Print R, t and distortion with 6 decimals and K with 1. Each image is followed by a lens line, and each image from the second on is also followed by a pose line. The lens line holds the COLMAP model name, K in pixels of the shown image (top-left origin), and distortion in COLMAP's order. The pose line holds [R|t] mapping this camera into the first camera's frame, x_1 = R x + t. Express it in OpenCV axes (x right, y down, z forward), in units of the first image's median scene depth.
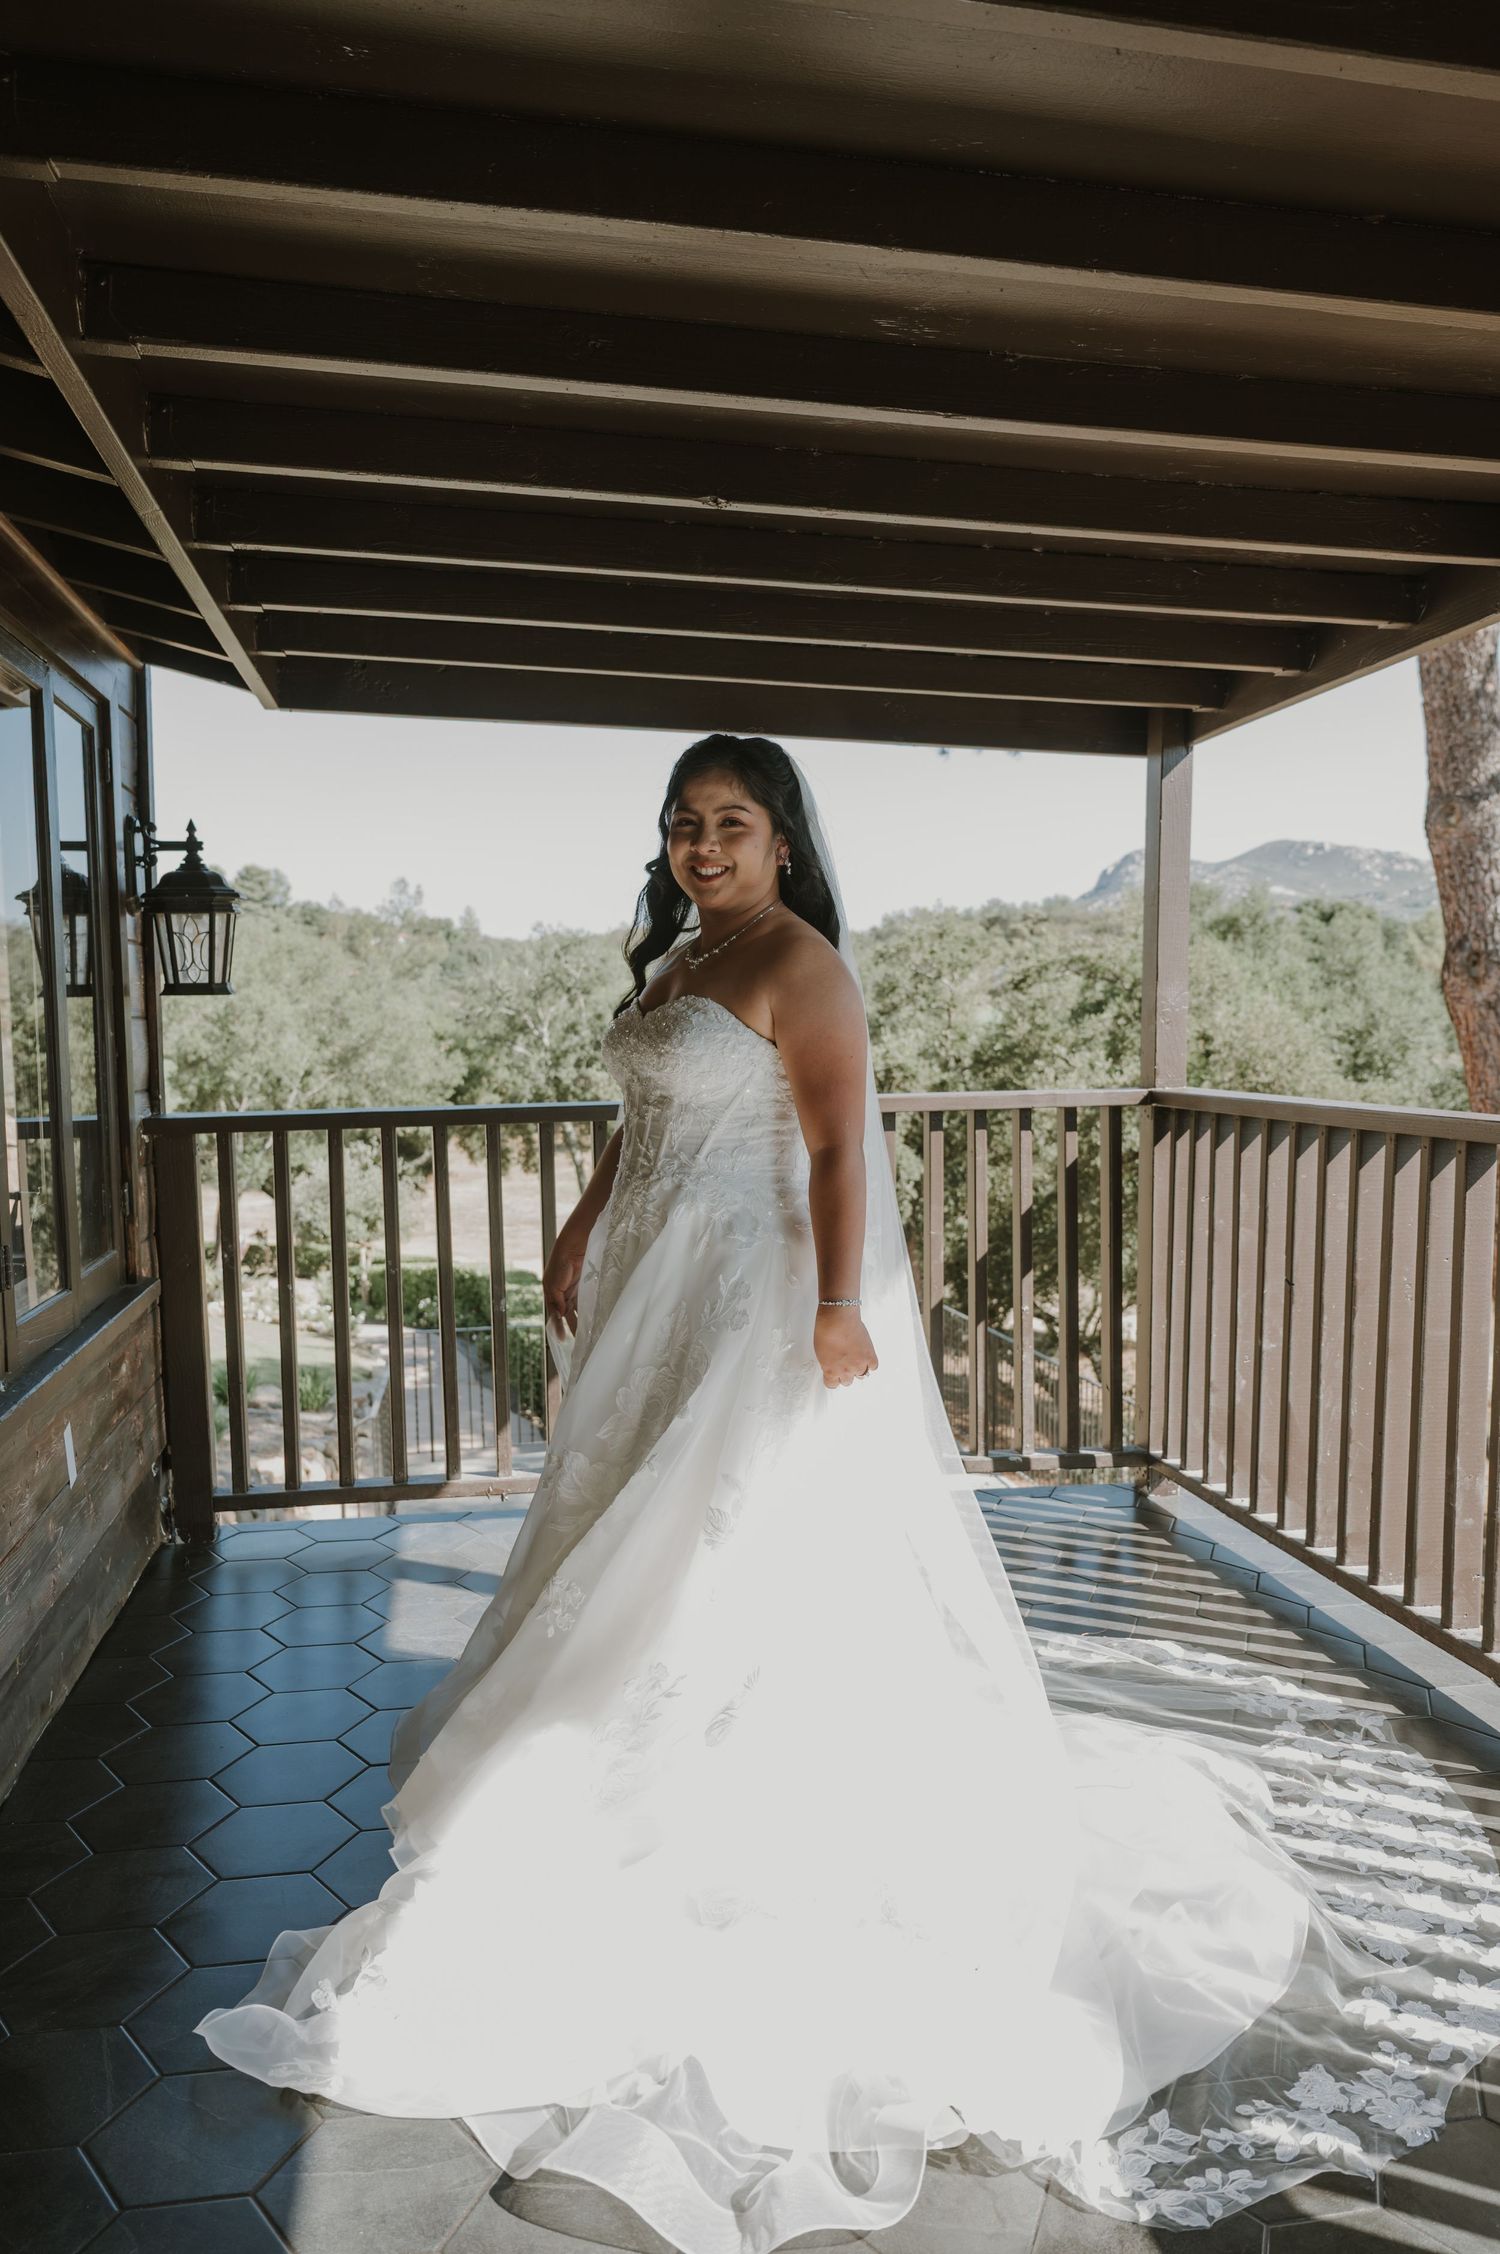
lens RADIAL K [[1671.2, 0, 751.4], [0, 1671.2, 1127.0], [0, 0, 1]] dist [-0.023034, 0.008386]
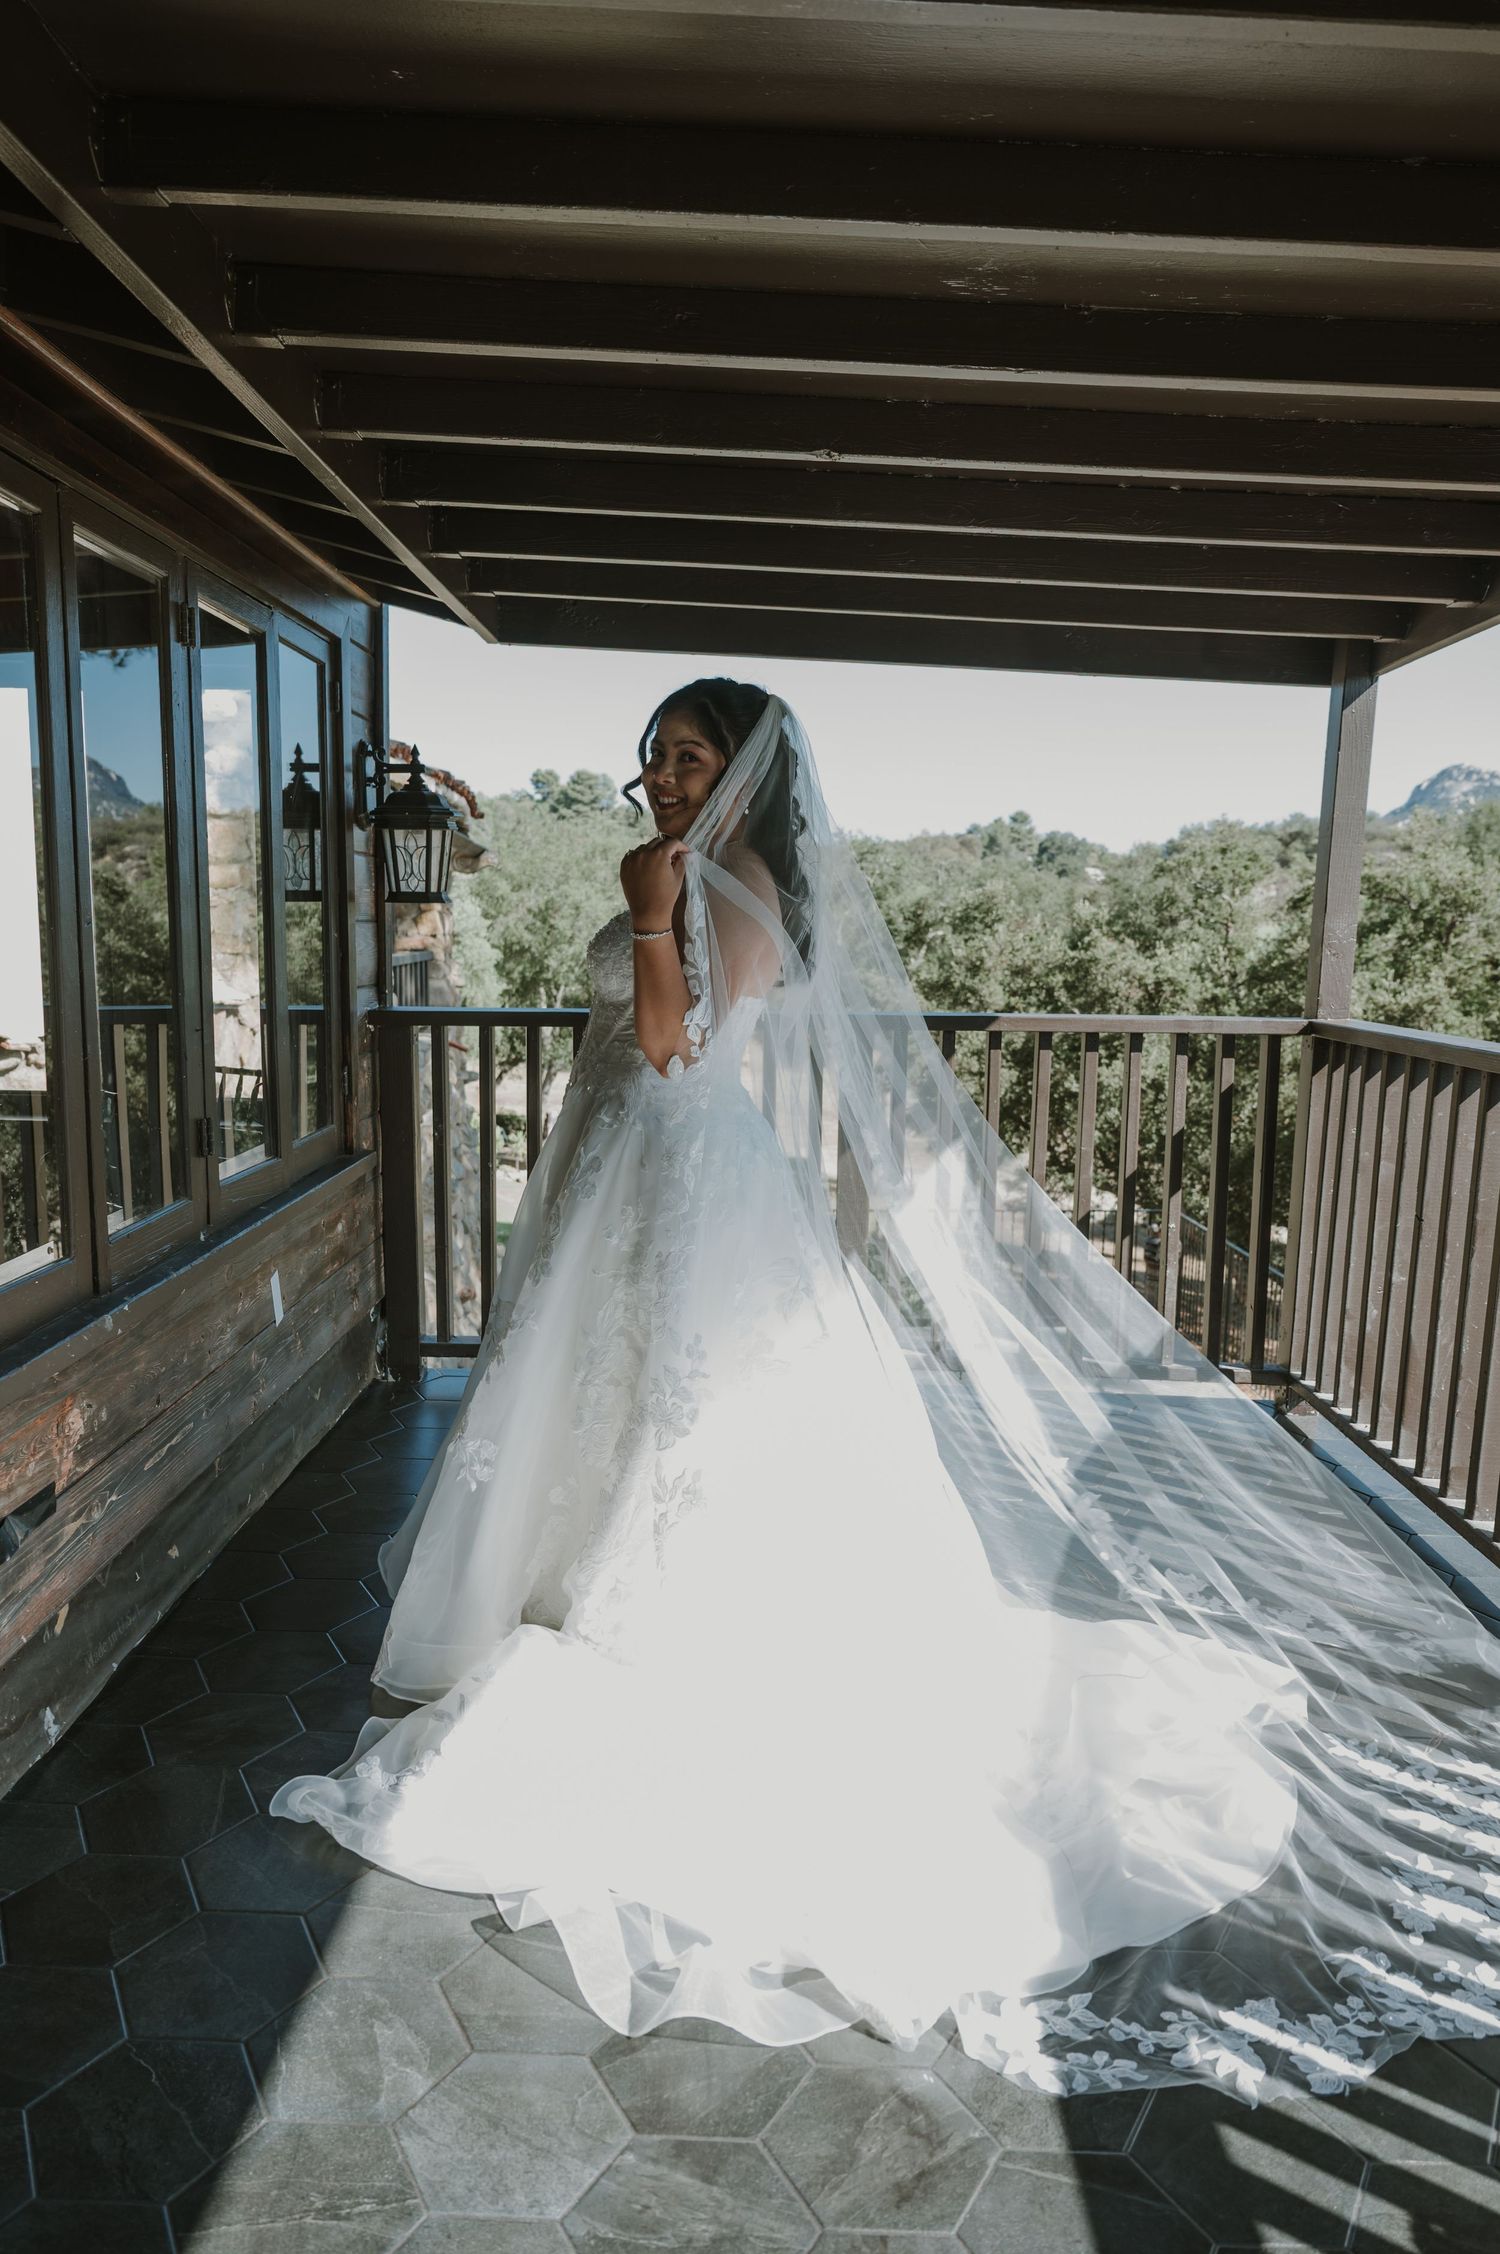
lens RADIAL K [[1589.3, 0, 751.1], [0, 1589.3, 1128.4], [0, 0, 1]] dist [-0.012315, -0.005577]
pose [[0.980413, 0.054231, -0.189338, 0.101780], [-0.041622, 0.996682, 0.069949, -0.011312], [0.192504, -0.060698, 0.979417, -0.017455]]
